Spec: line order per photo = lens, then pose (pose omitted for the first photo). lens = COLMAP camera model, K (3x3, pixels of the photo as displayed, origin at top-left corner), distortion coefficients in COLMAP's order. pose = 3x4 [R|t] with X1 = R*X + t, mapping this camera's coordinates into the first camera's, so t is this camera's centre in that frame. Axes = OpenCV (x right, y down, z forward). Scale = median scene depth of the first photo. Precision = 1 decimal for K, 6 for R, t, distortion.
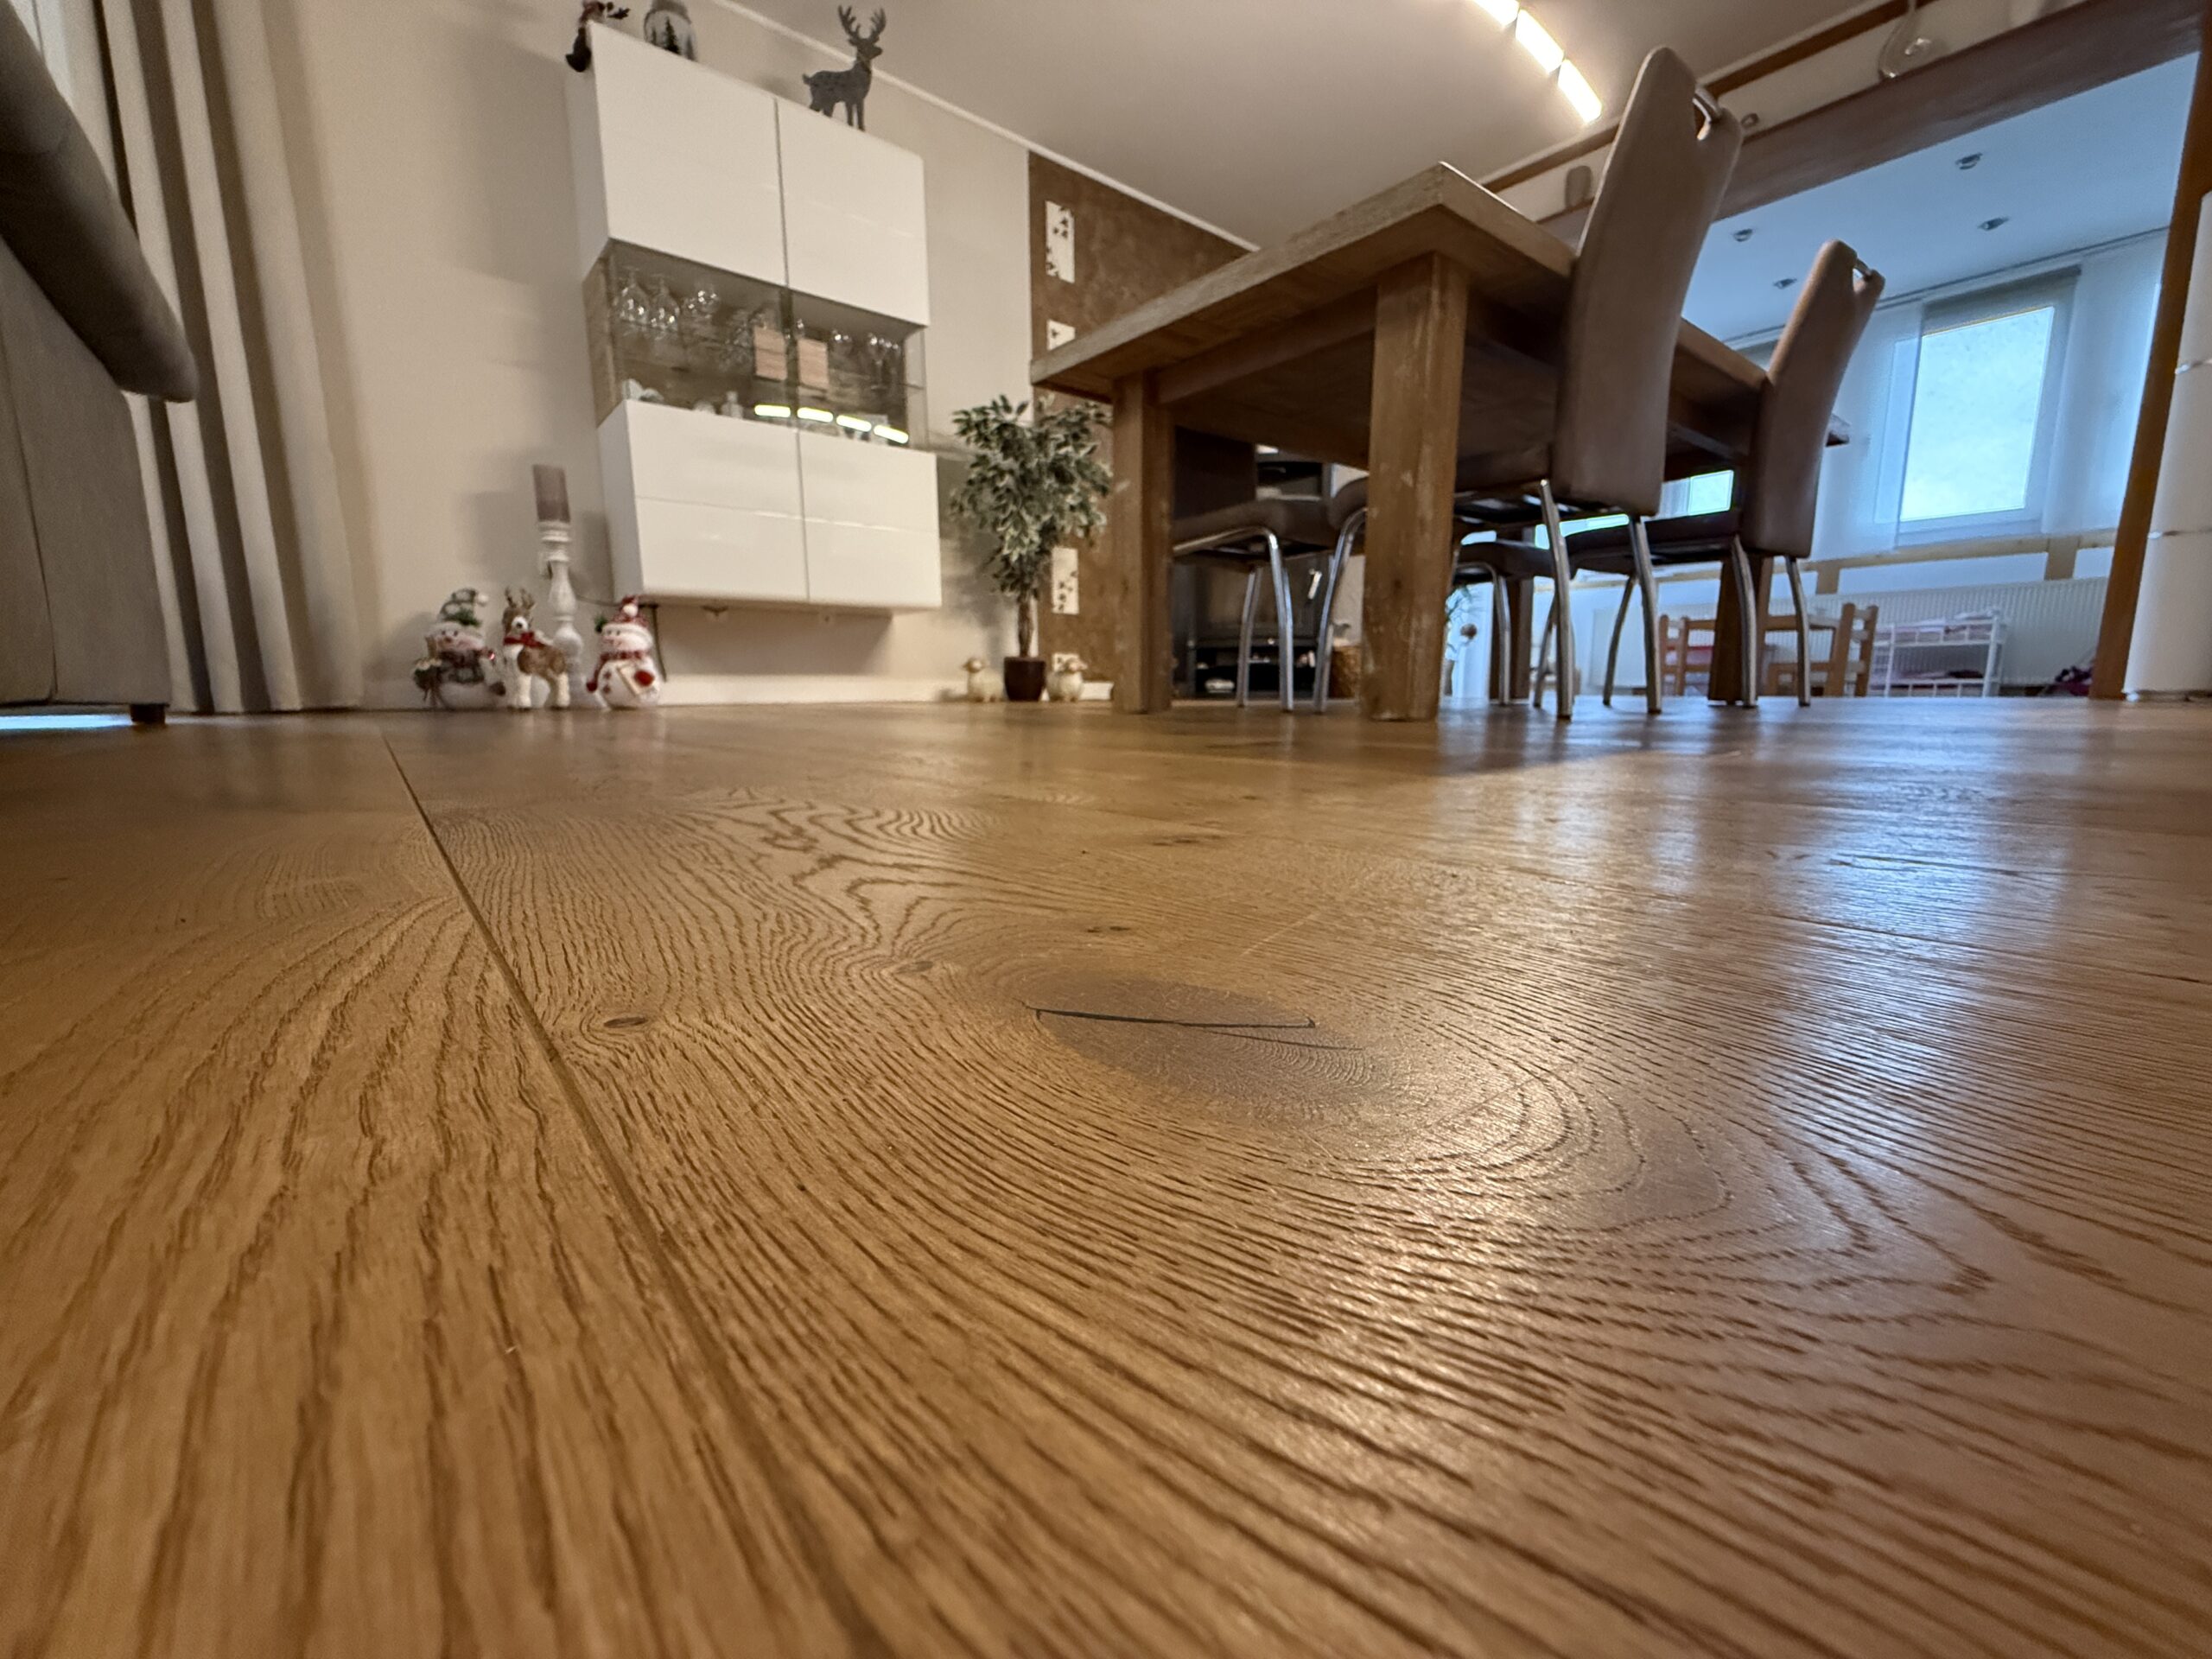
lens RADIAL K [[885.7, 0, 1106.0], [0, 885.7, 829.5], [0, 0, 1]] dist [0.000644, 0.000123]
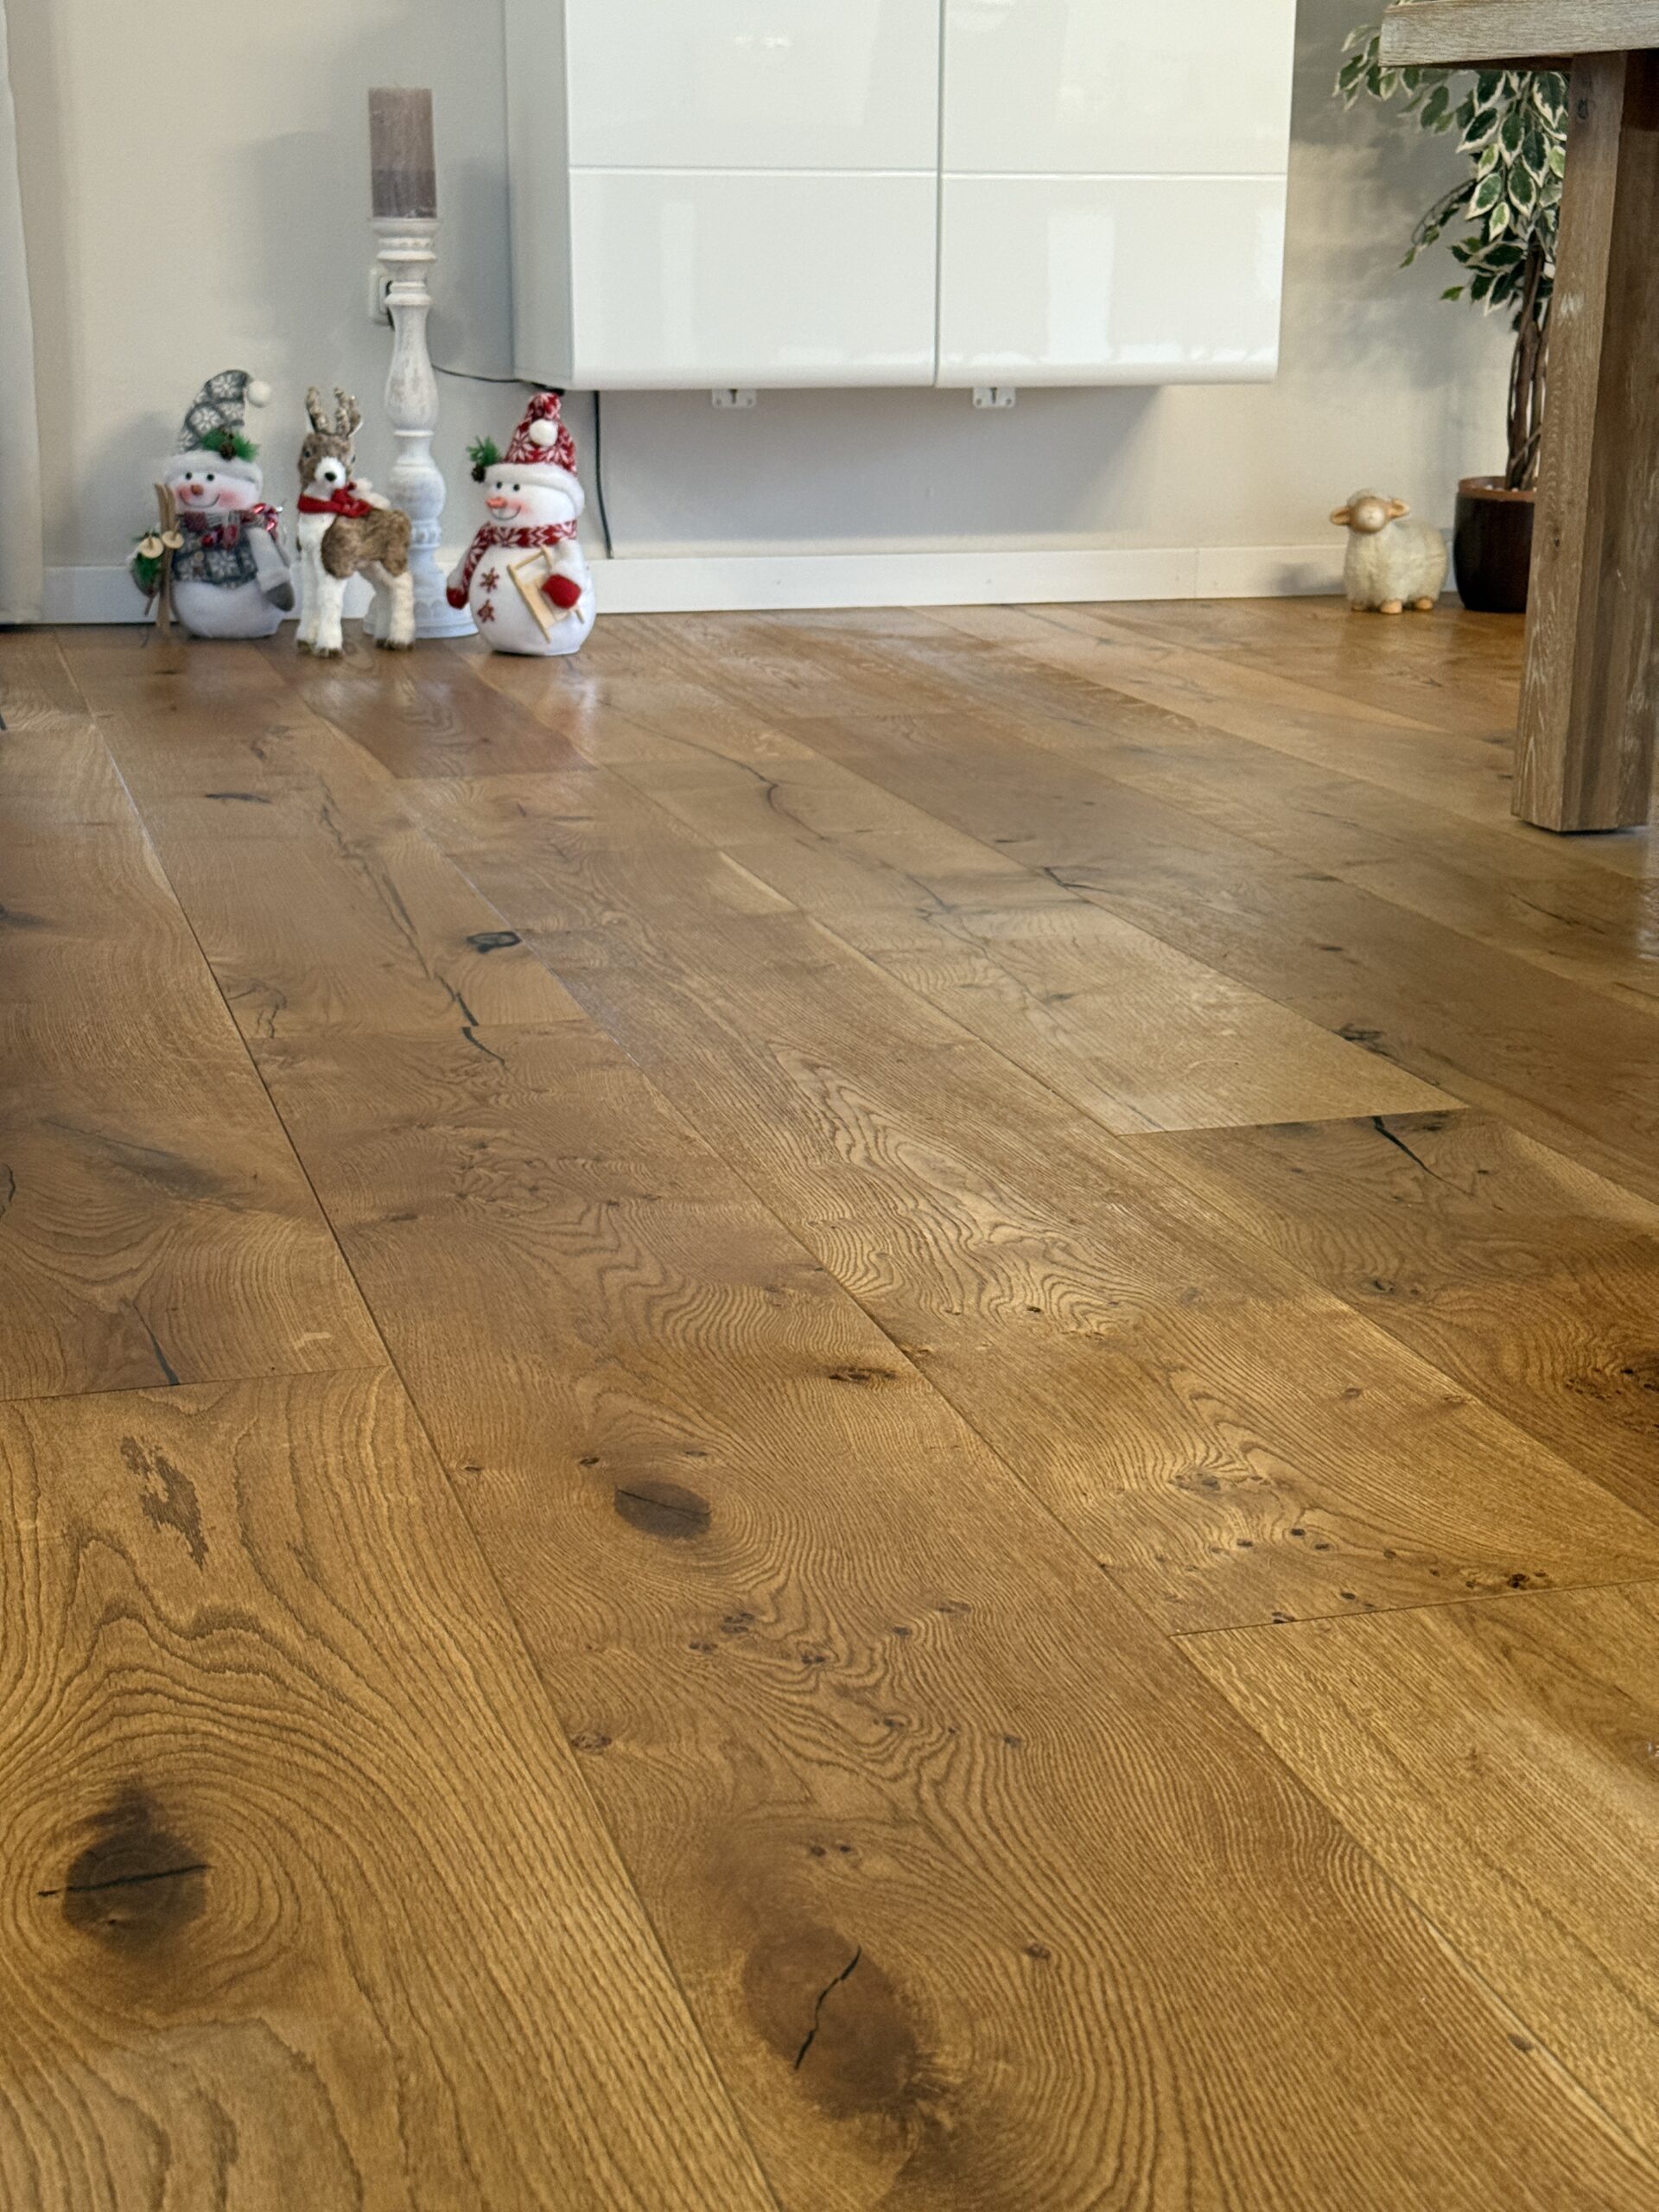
lens RADIAL K [[3133.7, 0, 829.5], [0, 3133.7, 1106.0], [0, 0, 1]] dist [0.236838, 0.008289]
pose [[0.918559, 0.126883, -0.374366, 0.240515], [-0.082939, 0.987865, 0.131312, -0.136888], [0.386485, -0.089569, 0.917936, -0.448439]]
